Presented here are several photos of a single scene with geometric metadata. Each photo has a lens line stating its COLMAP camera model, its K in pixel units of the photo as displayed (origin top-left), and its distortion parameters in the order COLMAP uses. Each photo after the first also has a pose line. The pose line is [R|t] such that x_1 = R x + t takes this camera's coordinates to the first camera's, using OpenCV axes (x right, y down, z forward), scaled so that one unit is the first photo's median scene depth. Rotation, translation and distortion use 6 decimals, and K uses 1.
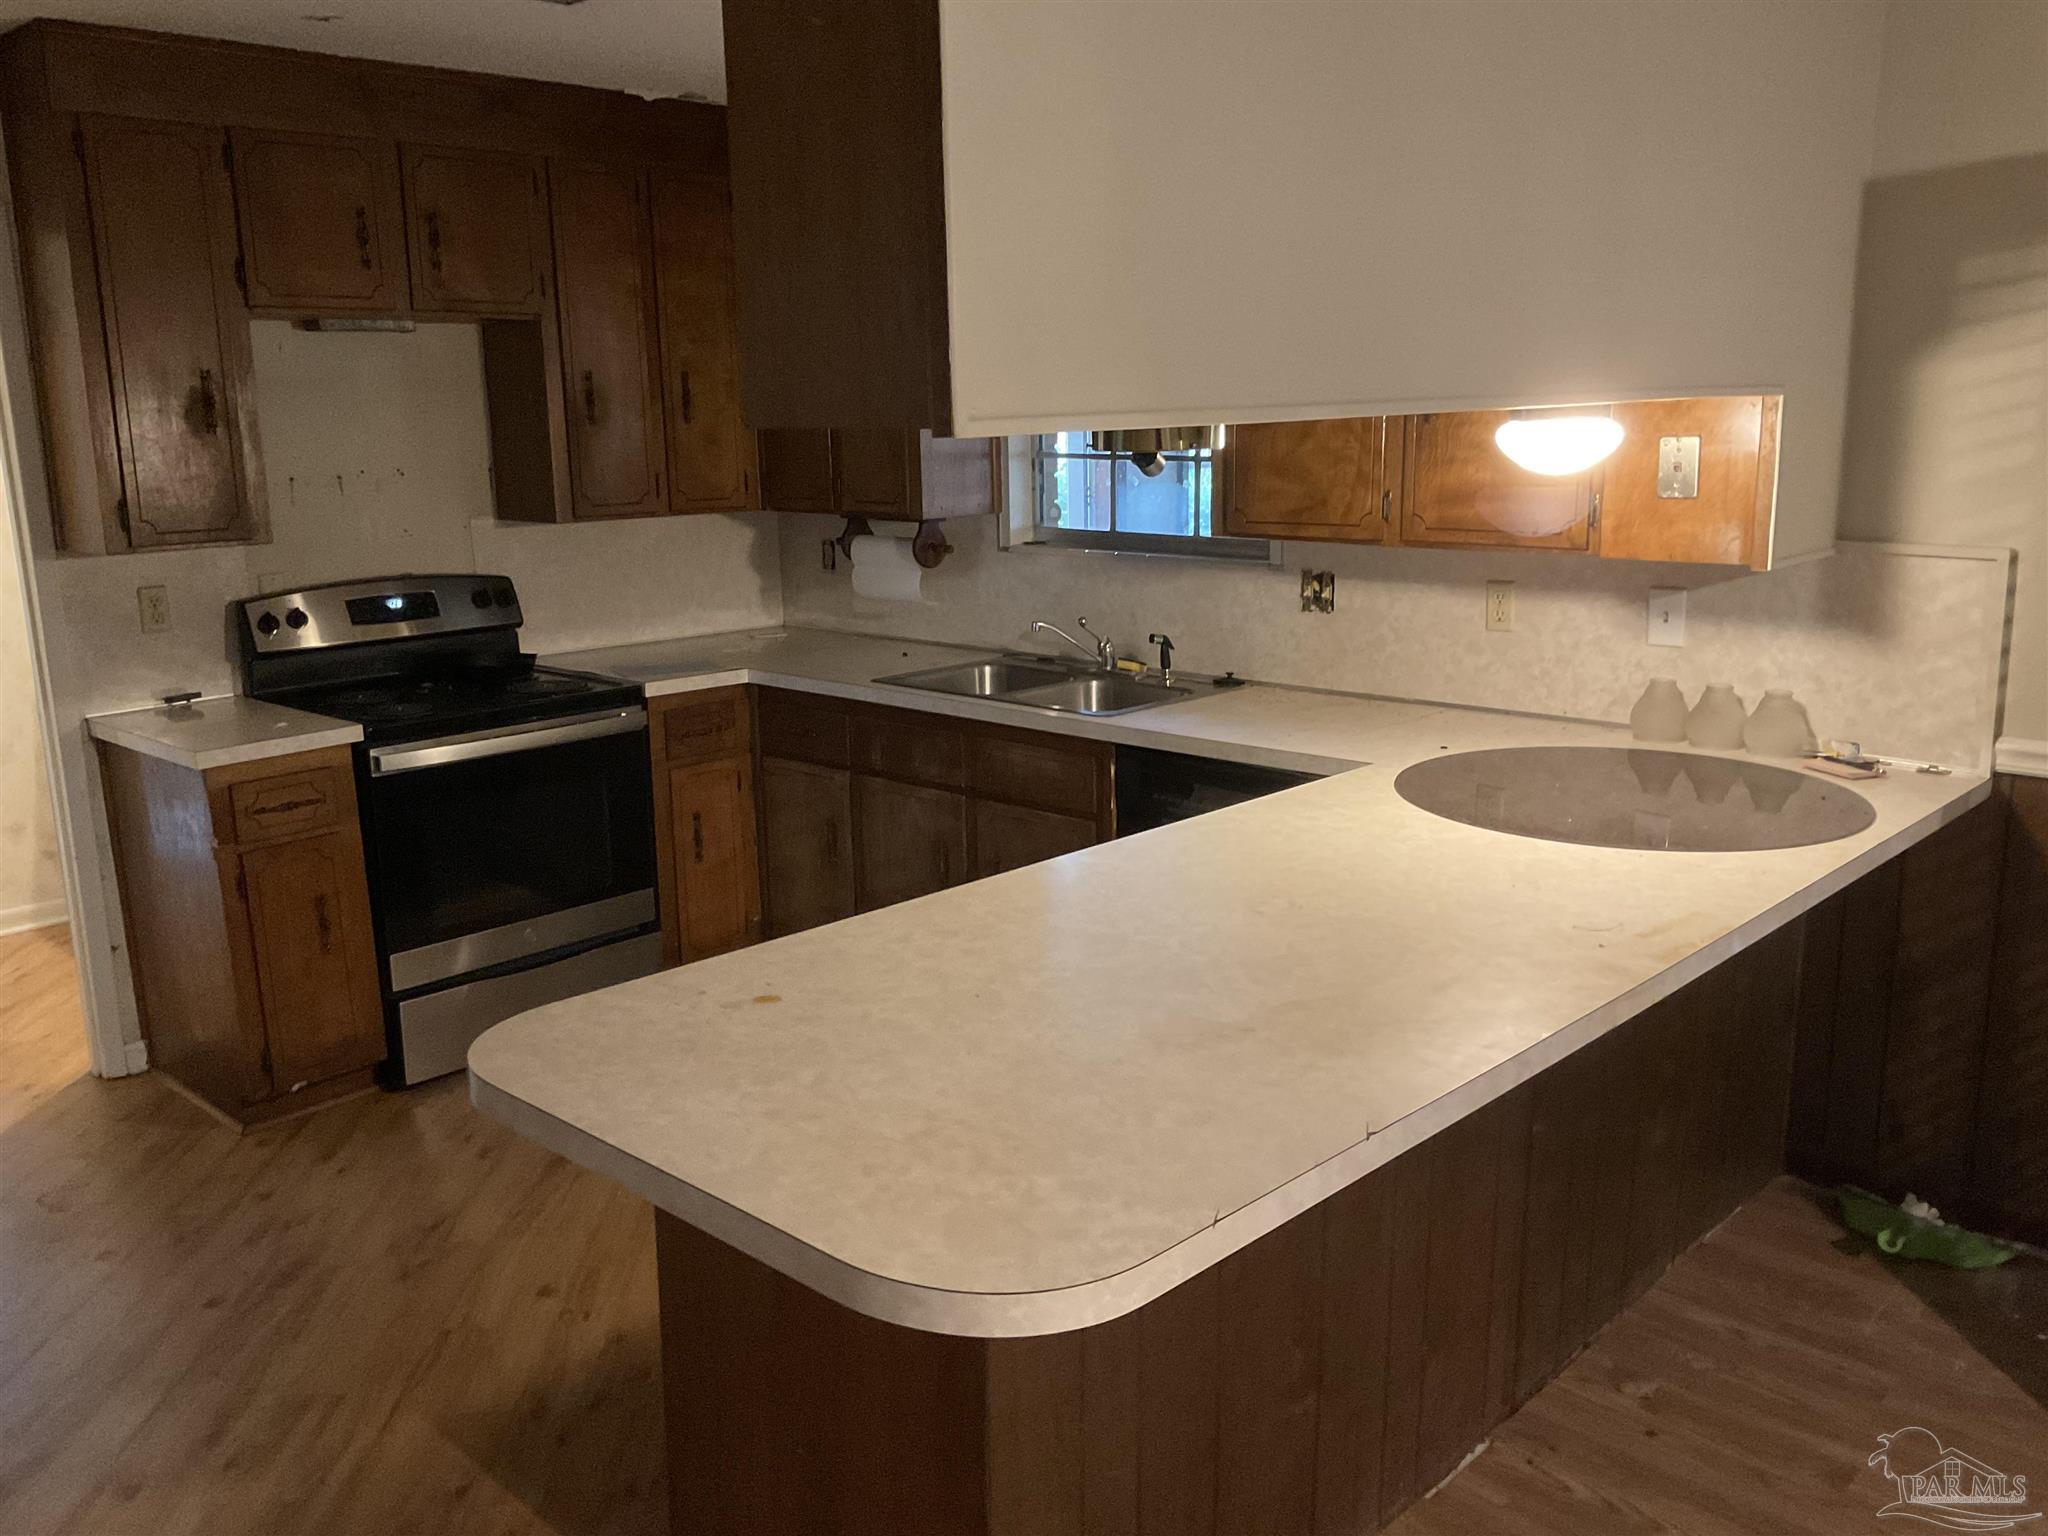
lens RADIAL K [[1689.9, 0, 1024.1], [0, 1689.9, 767.0], [0, 0, 1]] dist [0.096493, -0.191827]
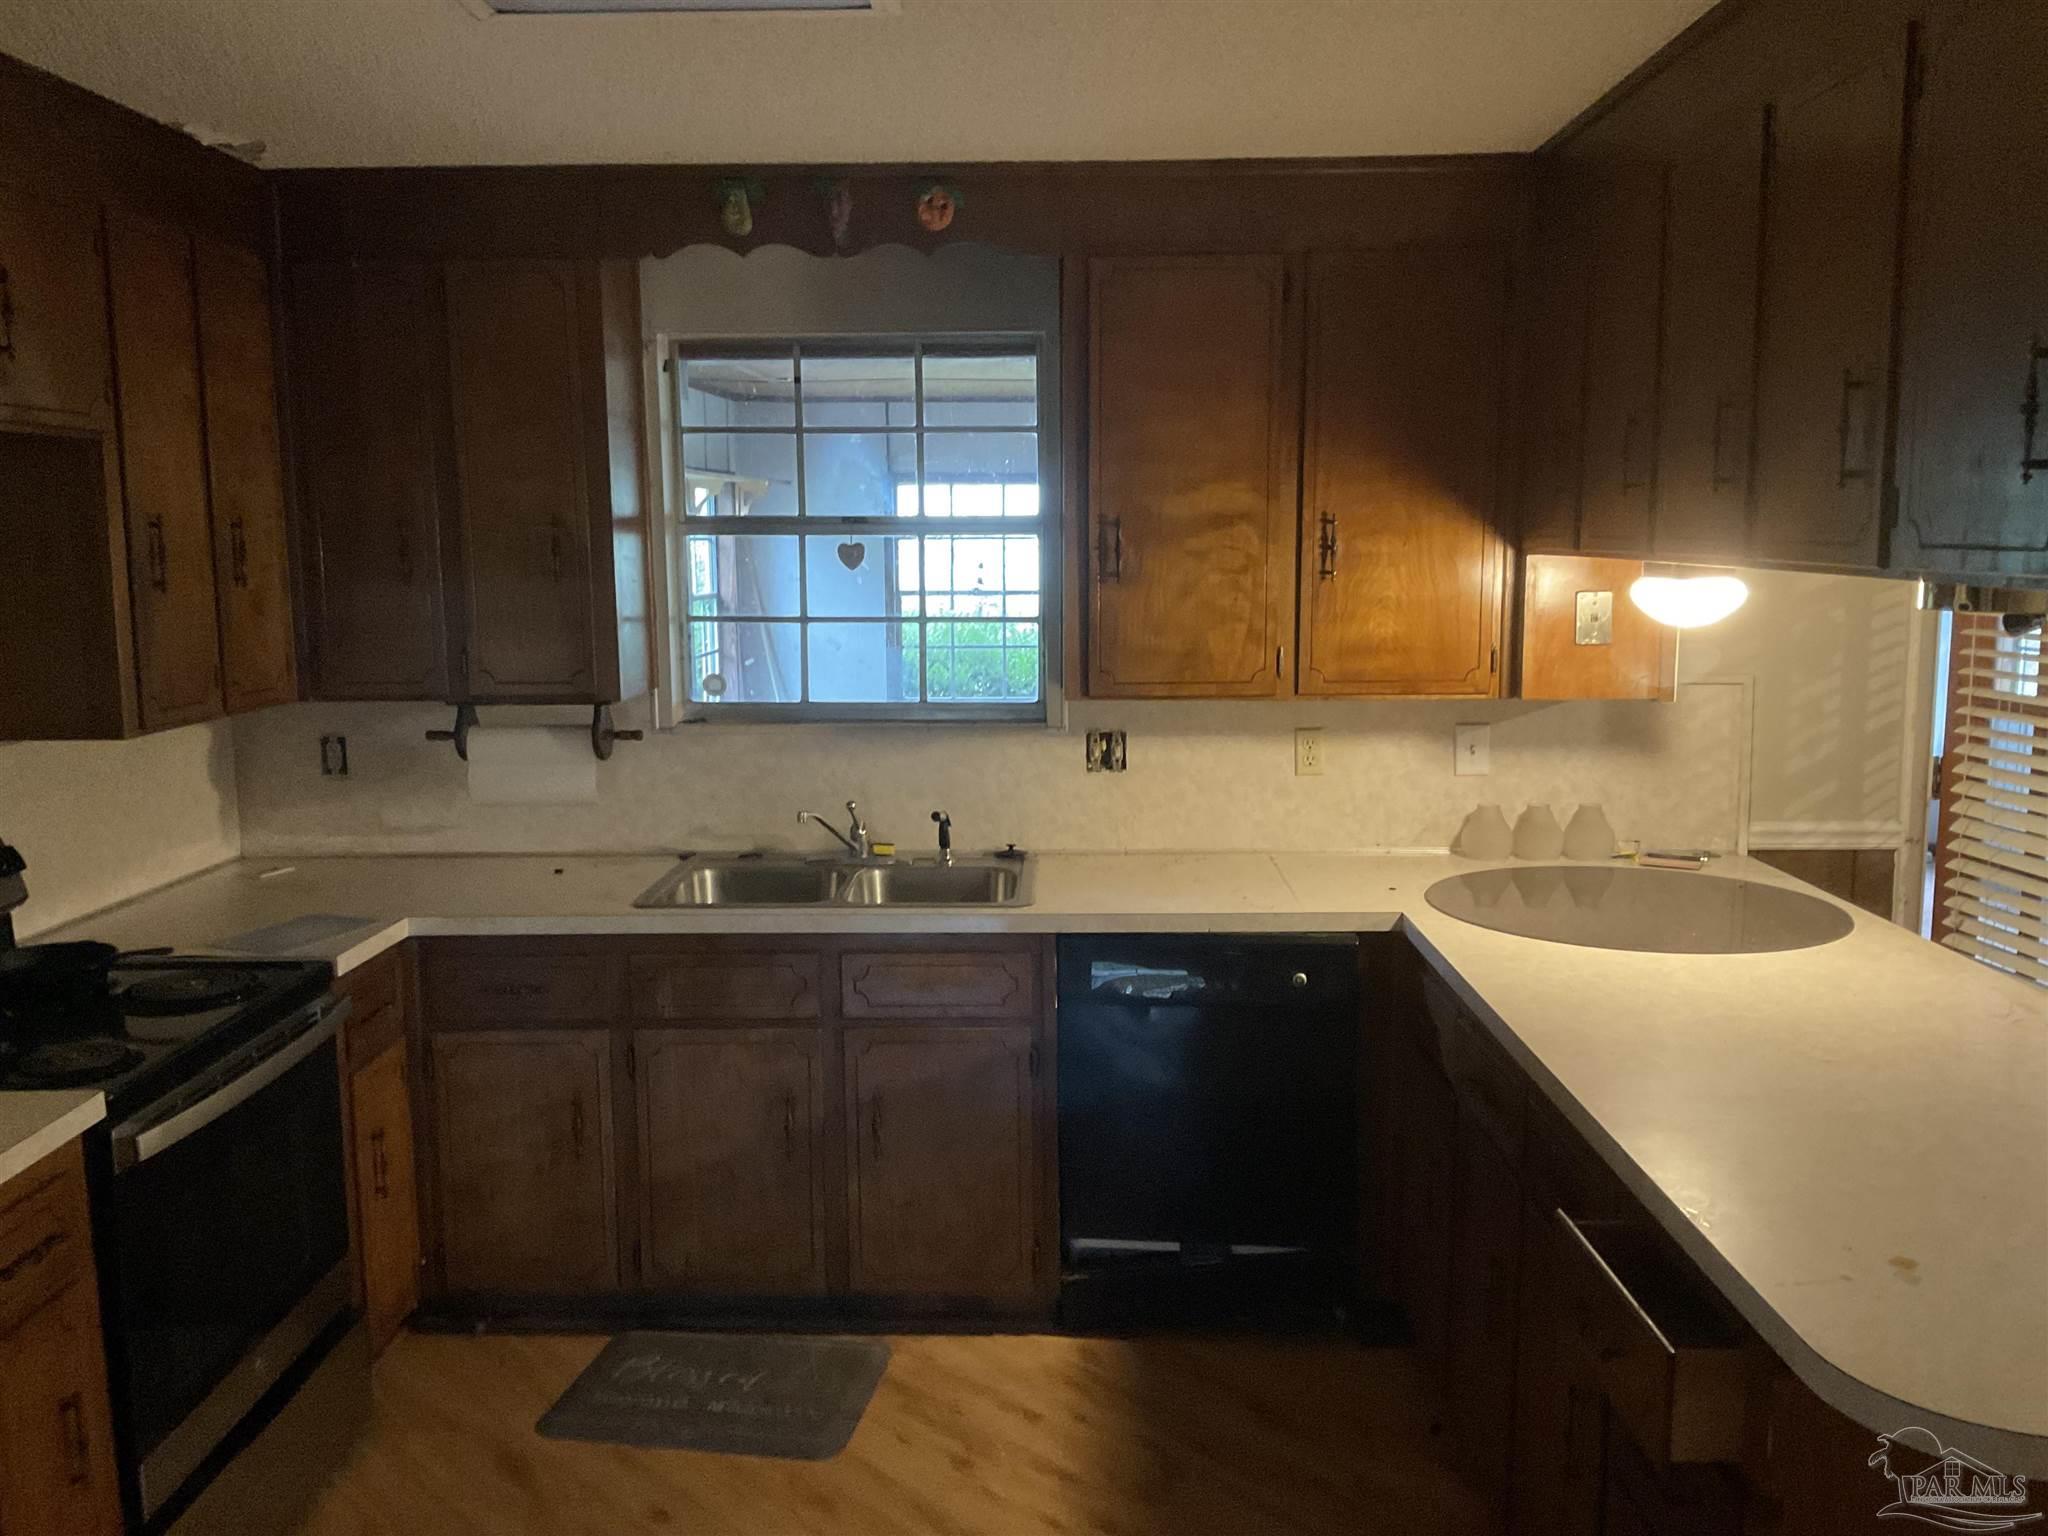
lens RADIAL K [[1689.9, 0, 1024.1], [0, 1689.9, 767.0], [0, 0, 1]] dist [0.096493, -0.191827]
pose [[0.745809, -0.082700, 0.661006, -0.506052], [0.138015, 0.989917, -0.031871, -0.070191], [-0.651706, 0.114999, 0.749703, 0.305091]]
